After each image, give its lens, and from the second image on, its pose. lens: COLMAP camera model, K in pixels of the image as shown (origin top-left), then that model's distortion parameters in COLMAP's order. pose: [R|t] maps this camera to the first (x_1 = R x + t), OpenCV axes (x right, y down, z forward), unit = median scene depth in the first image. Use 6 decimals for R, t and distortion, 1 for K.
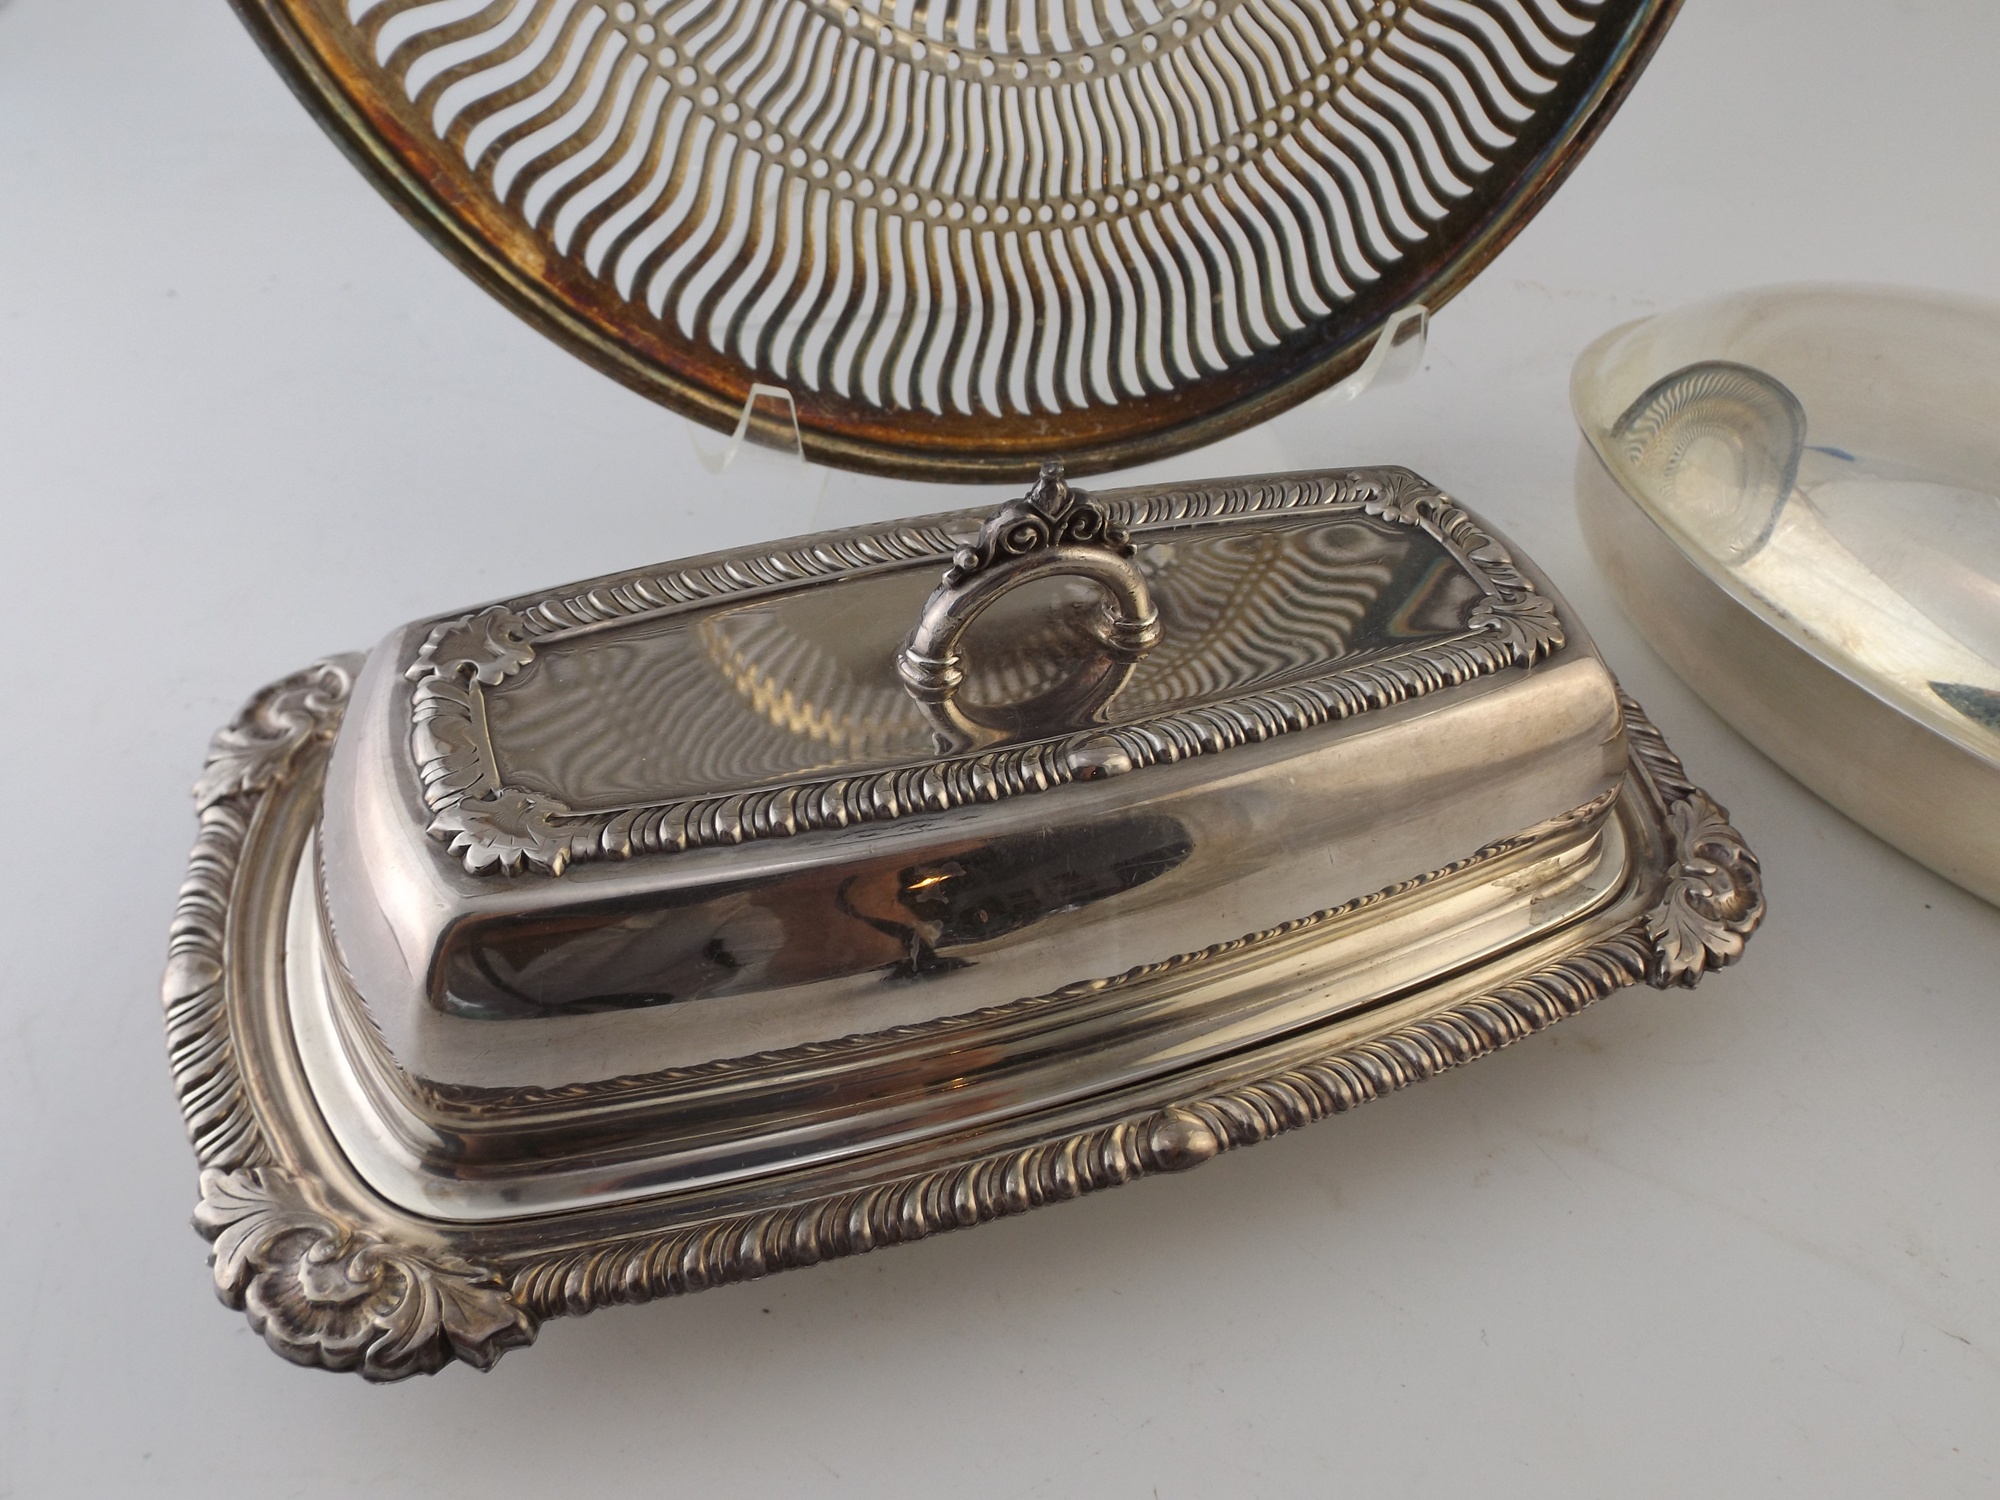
lens RADIAL K [[1444.4, 0, 1000.0], [0, 1444.4, 750.0], [0, 0, 1]] dist [0.000849, -0.001984]
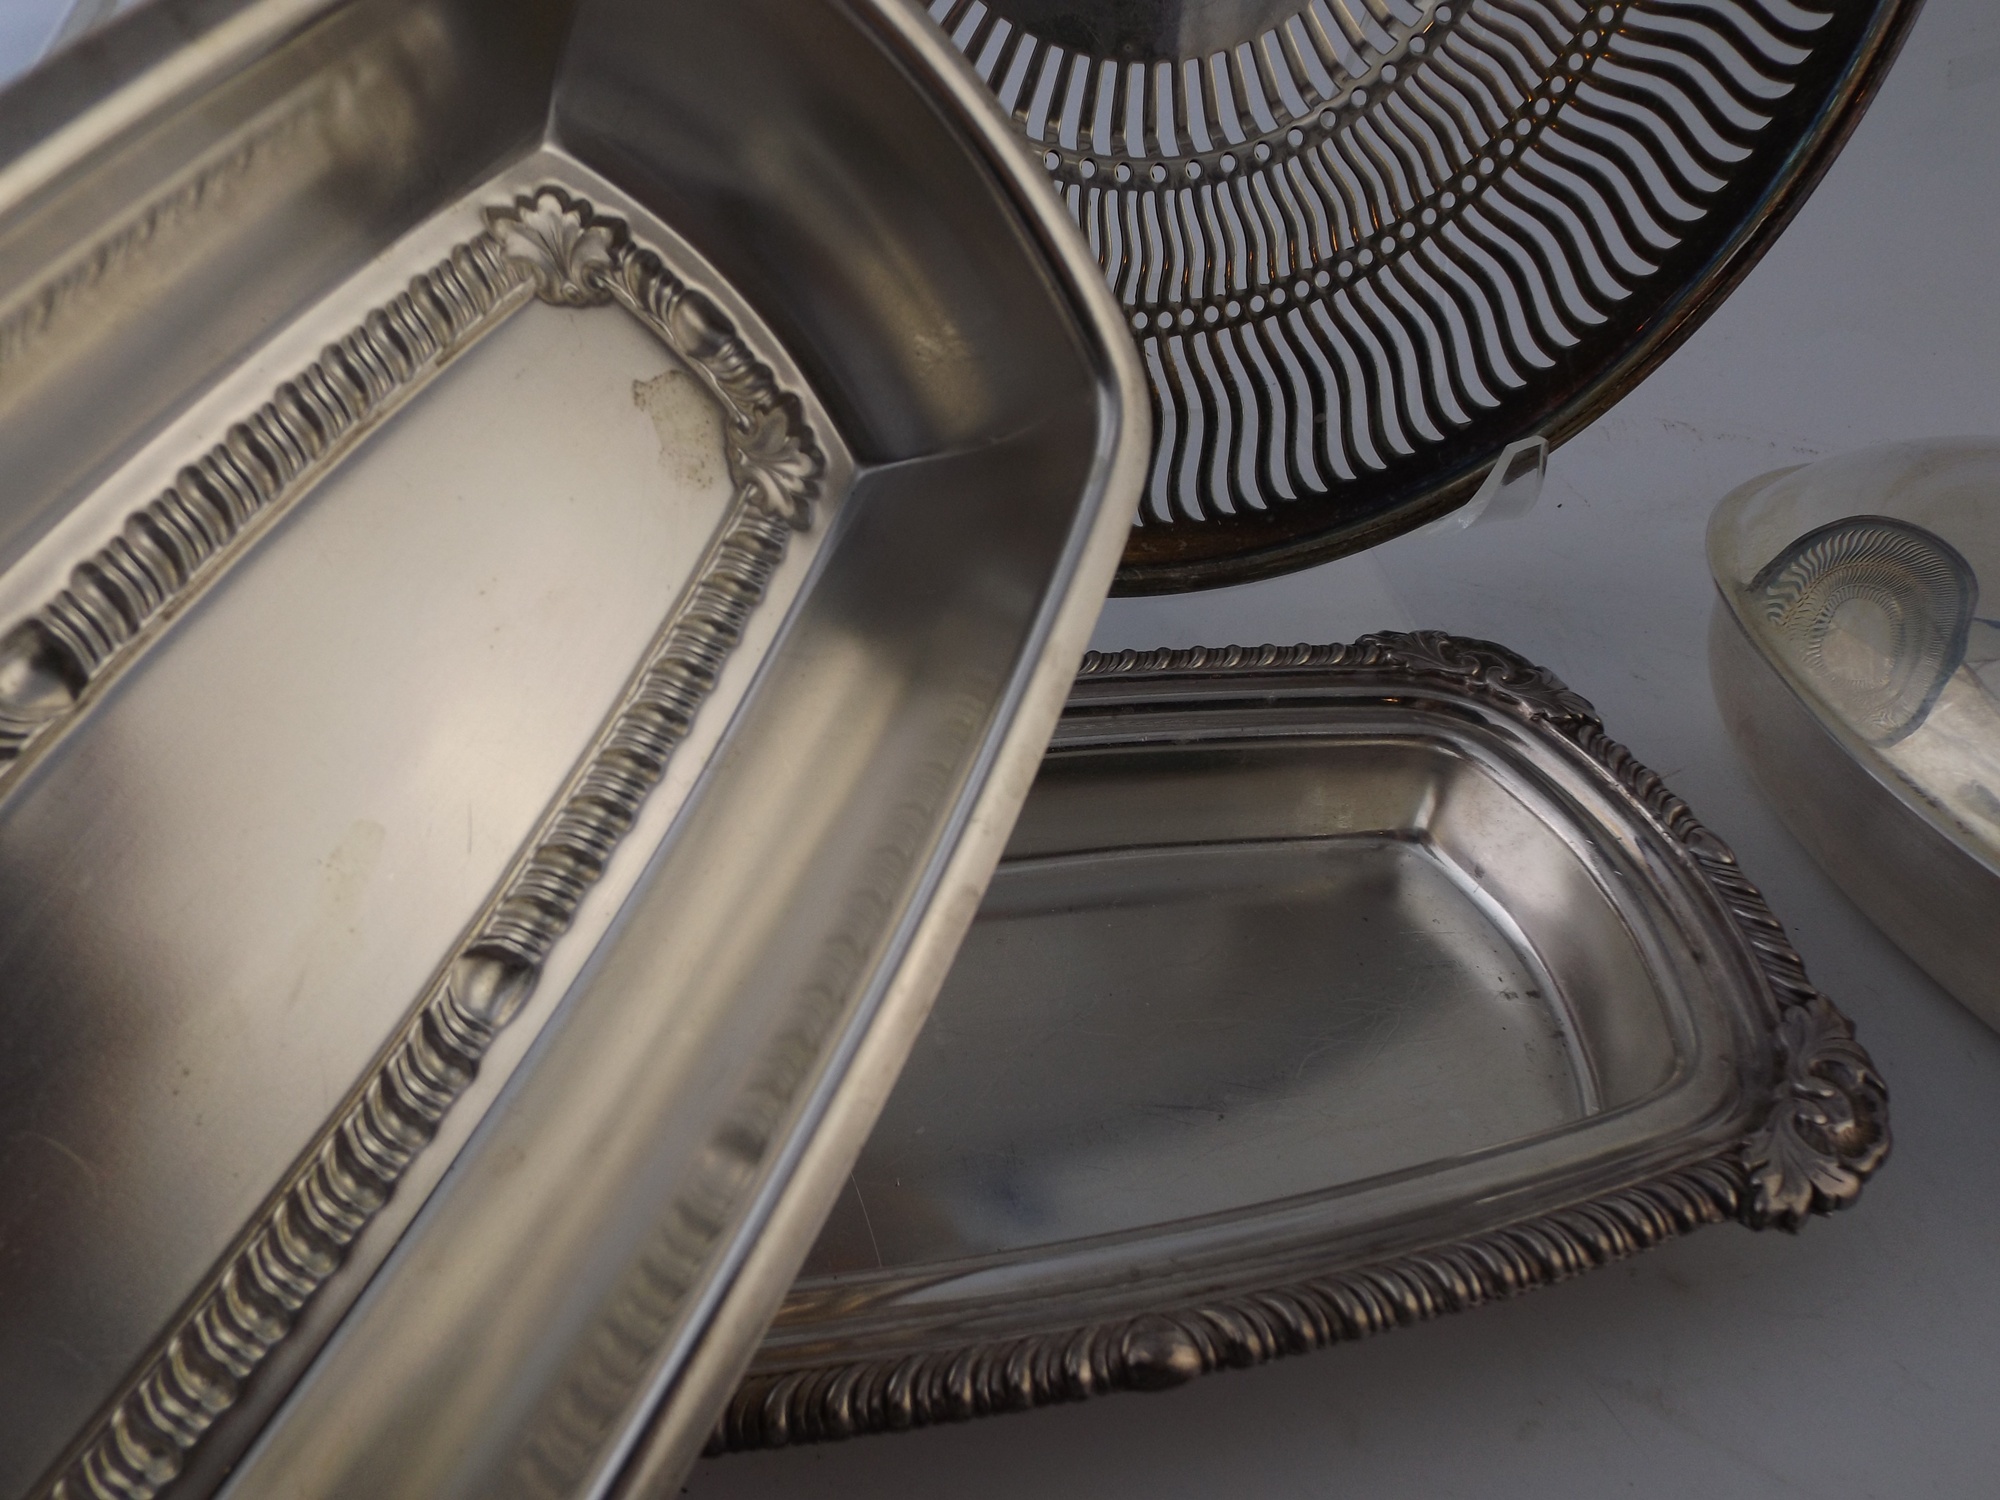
lens RADIAL K [[1444.4, 0, 1000.0], [0, 1444.4, 750.0], [0, 0, 1]] dist [0.000849, -0.001984]
pose [[0.991913, 0.078457, -0.099768, 0.070751], [-0.085586, 0.993918, -0.069296, -0.017889], [0.093725, 0.077274, 0.992595, 0.080381]]
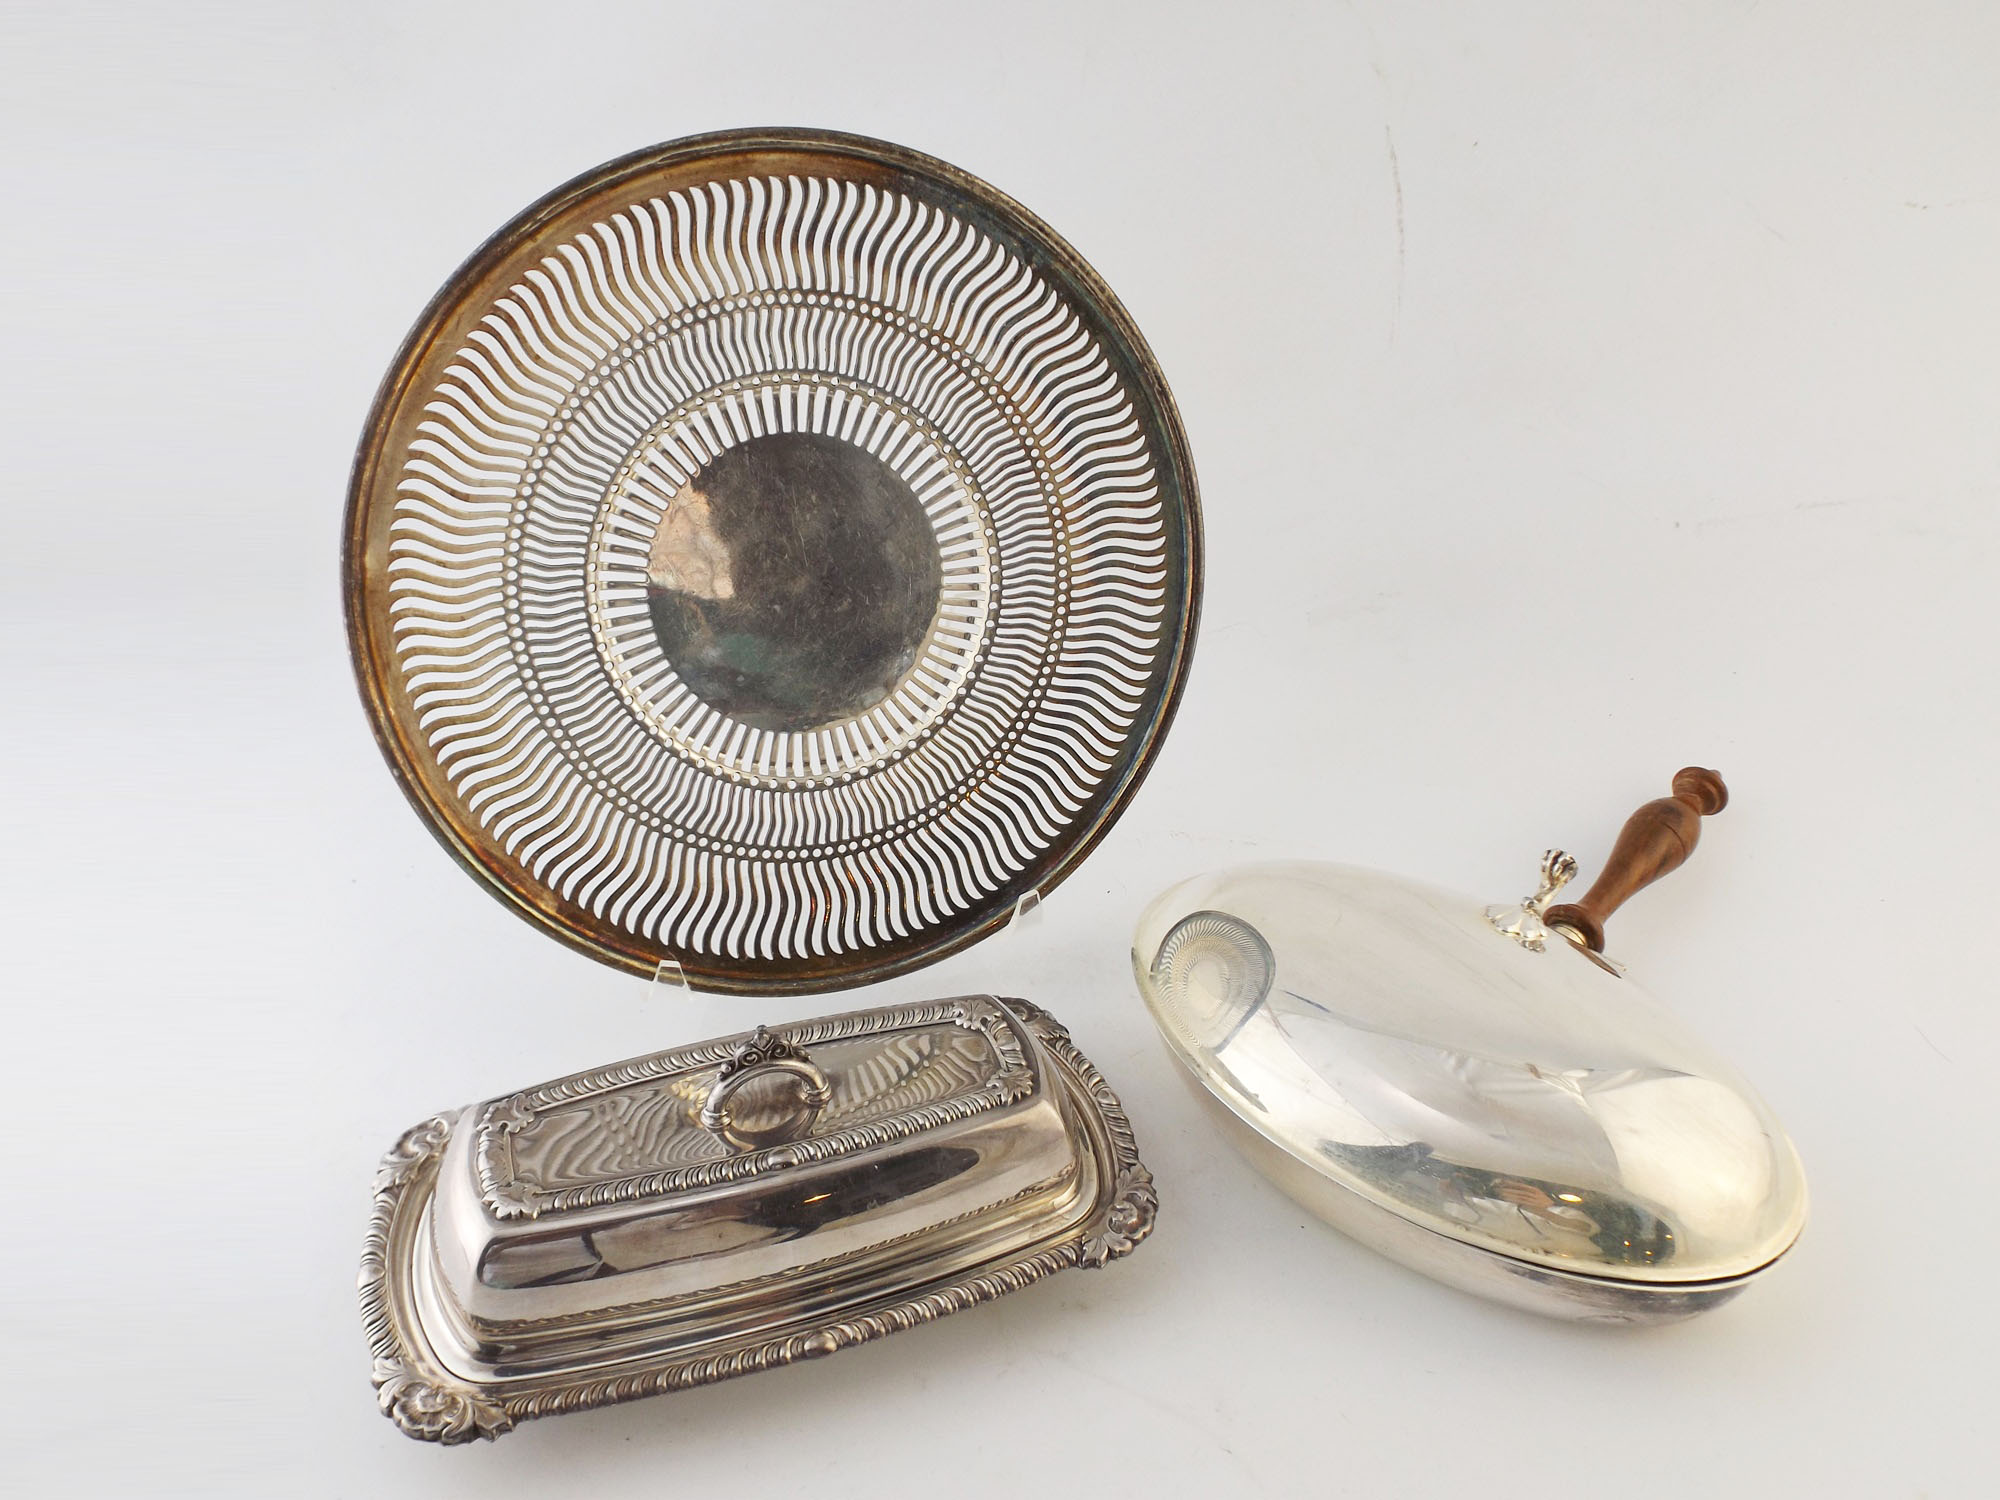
lens RADIAL K [[1422.7, 0, 1000.0], [0, 1422.7, 750.0], [0, 0, 1]] dist [0.019722, -0.055836]
pose [[0.998658, -0.037409, -0.035804, 0.402093], [0.027255, 0.967650, -0.250819, -0.035738], [0.044029, 0.249506, 0.967372, -1.003549]]
